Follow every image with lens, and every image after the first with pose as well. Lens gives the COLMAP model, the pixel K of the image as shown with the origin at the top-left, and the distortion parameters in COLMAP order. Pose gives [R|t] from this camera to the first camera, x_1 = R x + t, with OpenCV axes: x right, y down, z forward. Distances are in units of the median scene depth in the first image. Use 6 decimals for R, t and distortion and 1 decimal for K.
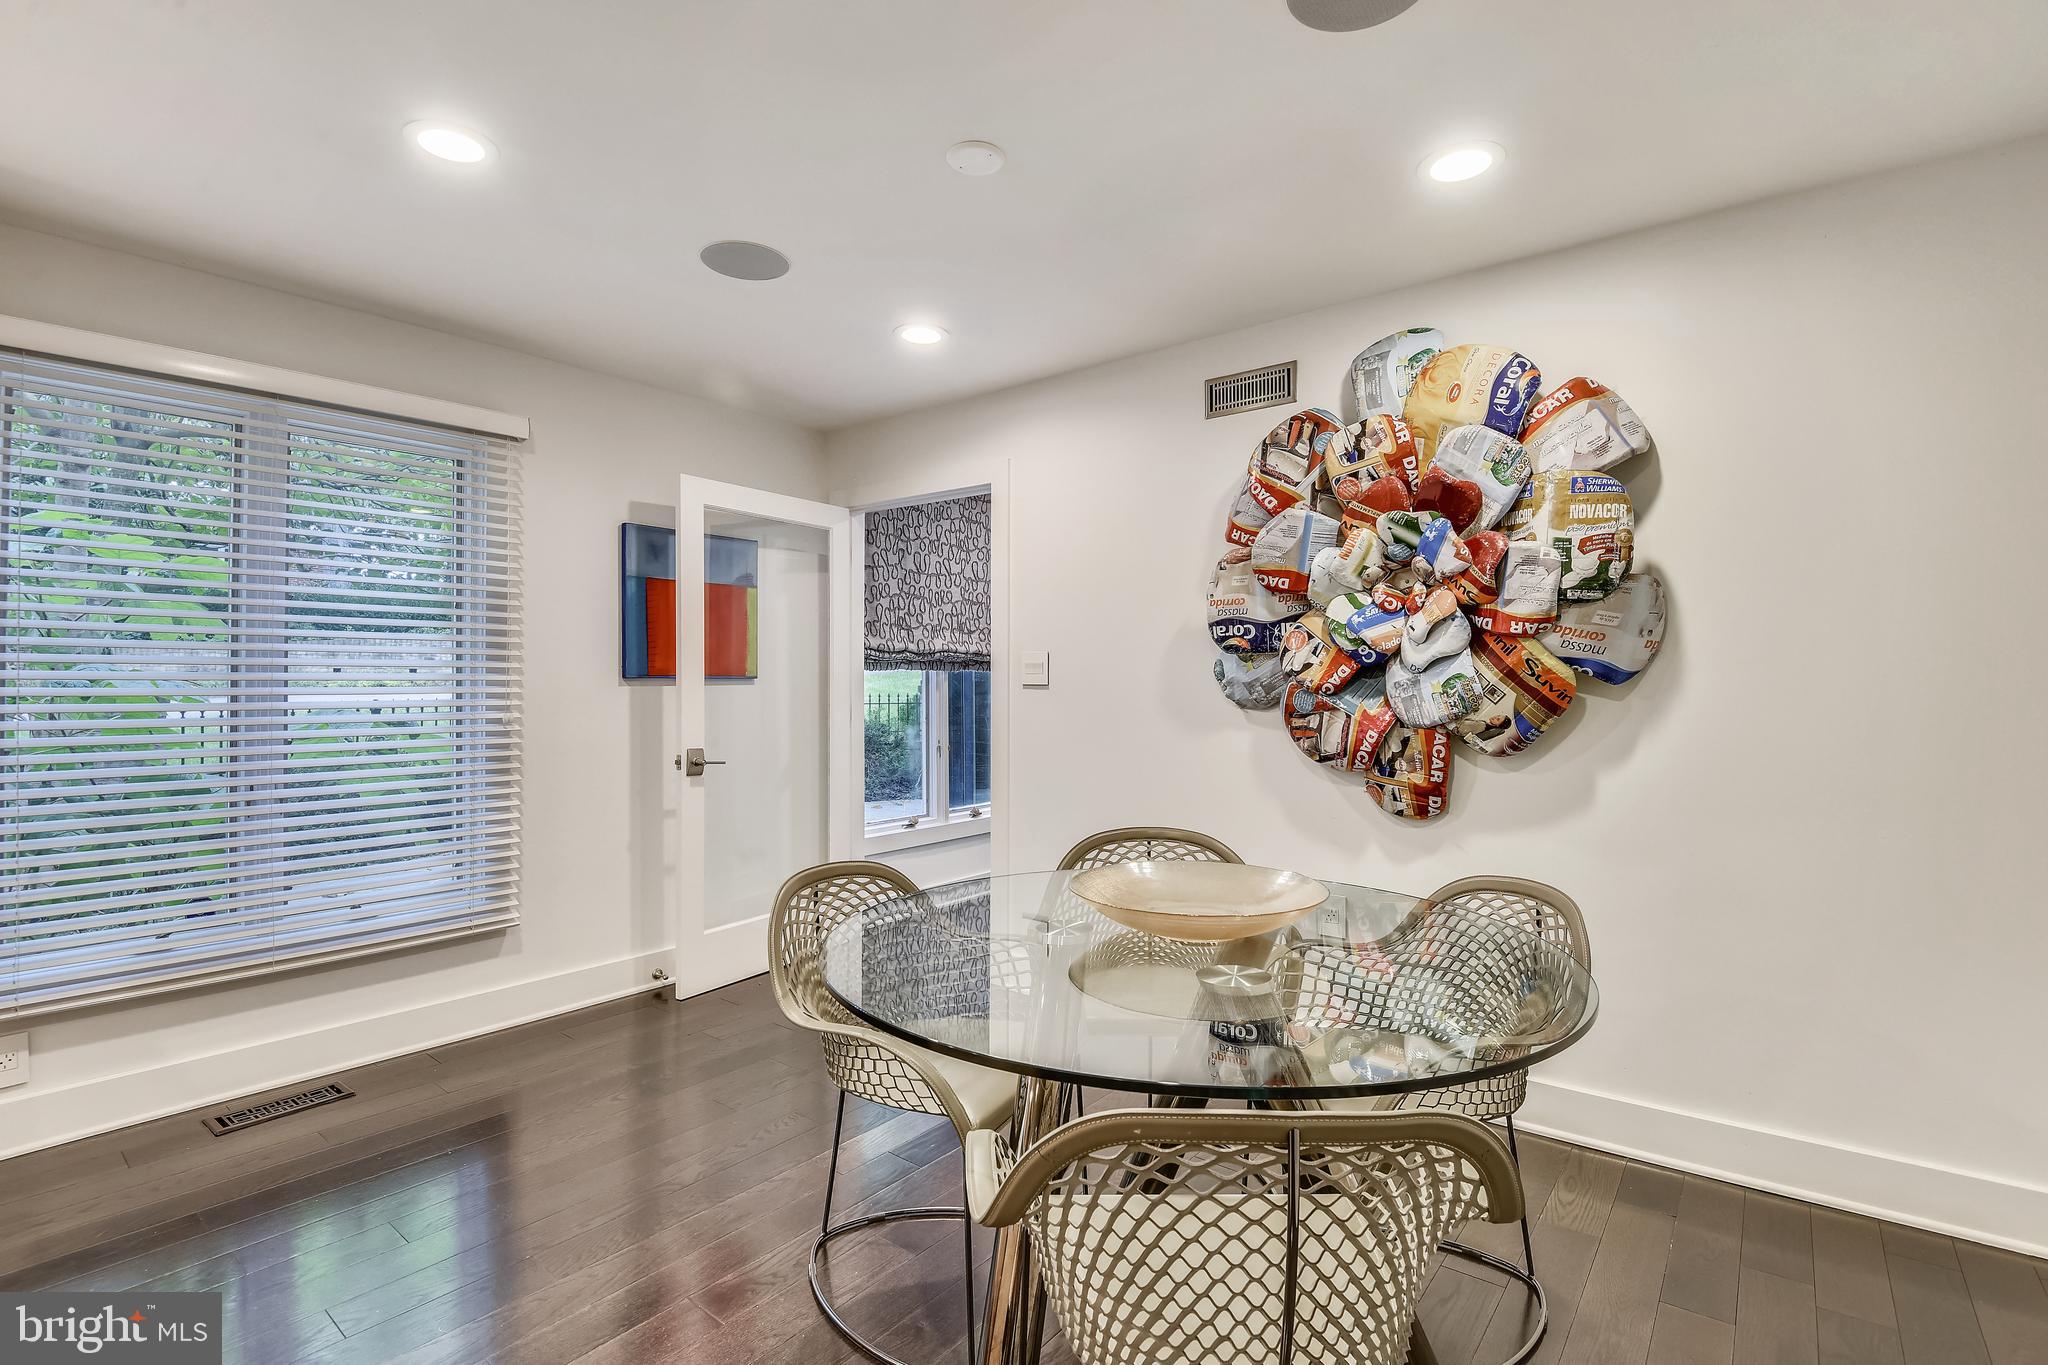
lens RADIAL K [[936.1, 0, 1024.0], [0, 936.1, 682.5], [0, 0, 1]] dist [-0.002317, -0.000876]
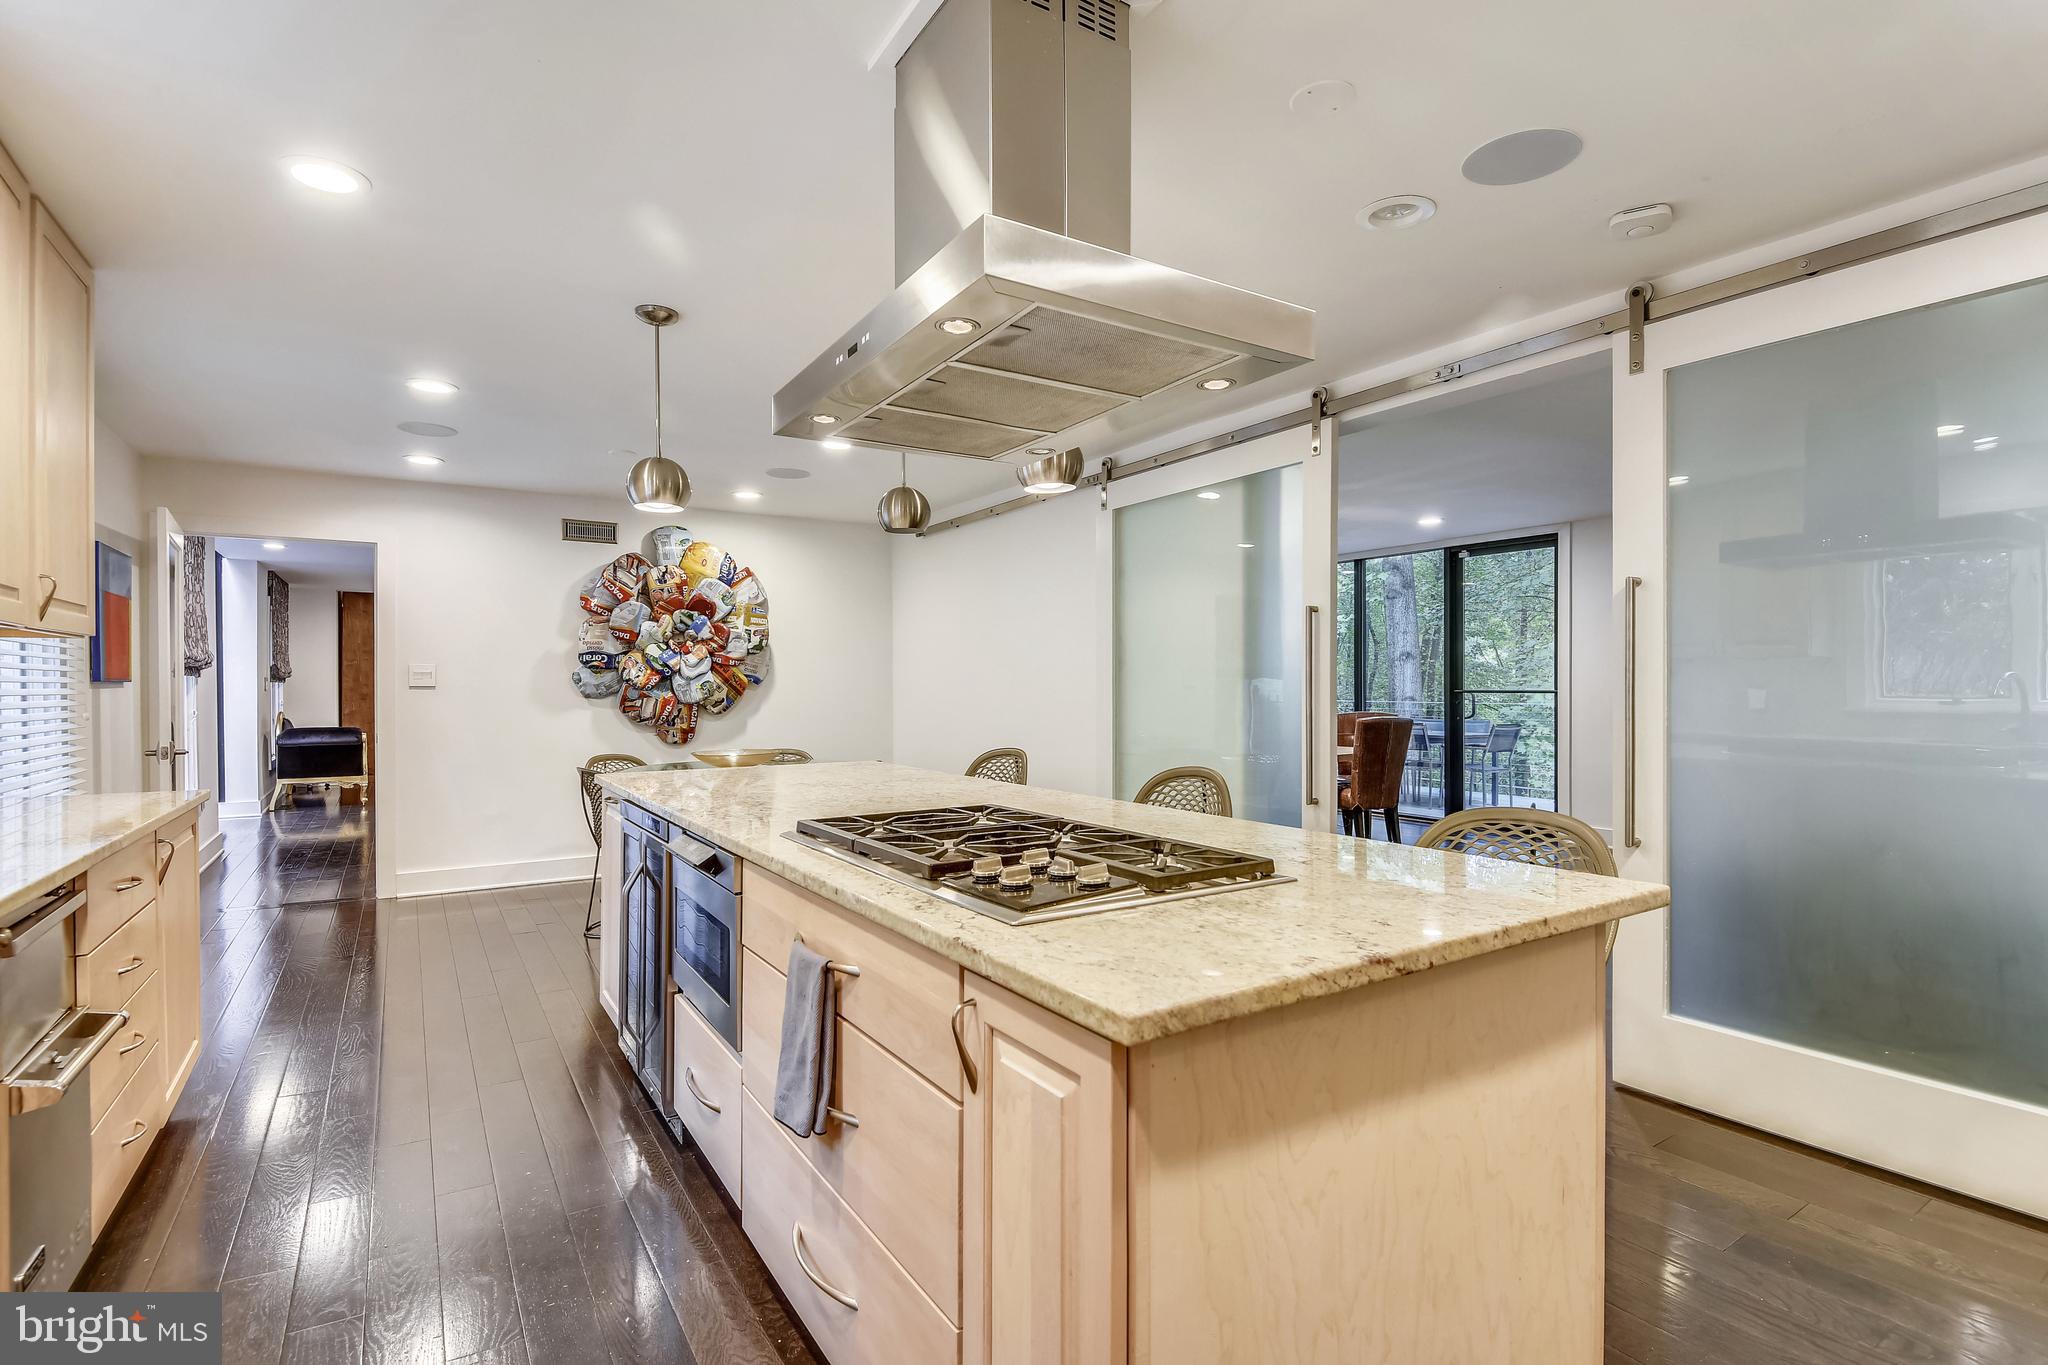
lens RADIAL K [[936.1, 0, 1024.0], [0, 936.1, 682.5], [0, 0, 1]] dist [-0.002317, -0.000876]
pose [[0.300738, 0.002668, 0.953703, -1.506786], [0.005771, 0.999973, -0.004618, 0.011150], [-0.953689, 0.006892, 0.300714, -0.475693]]
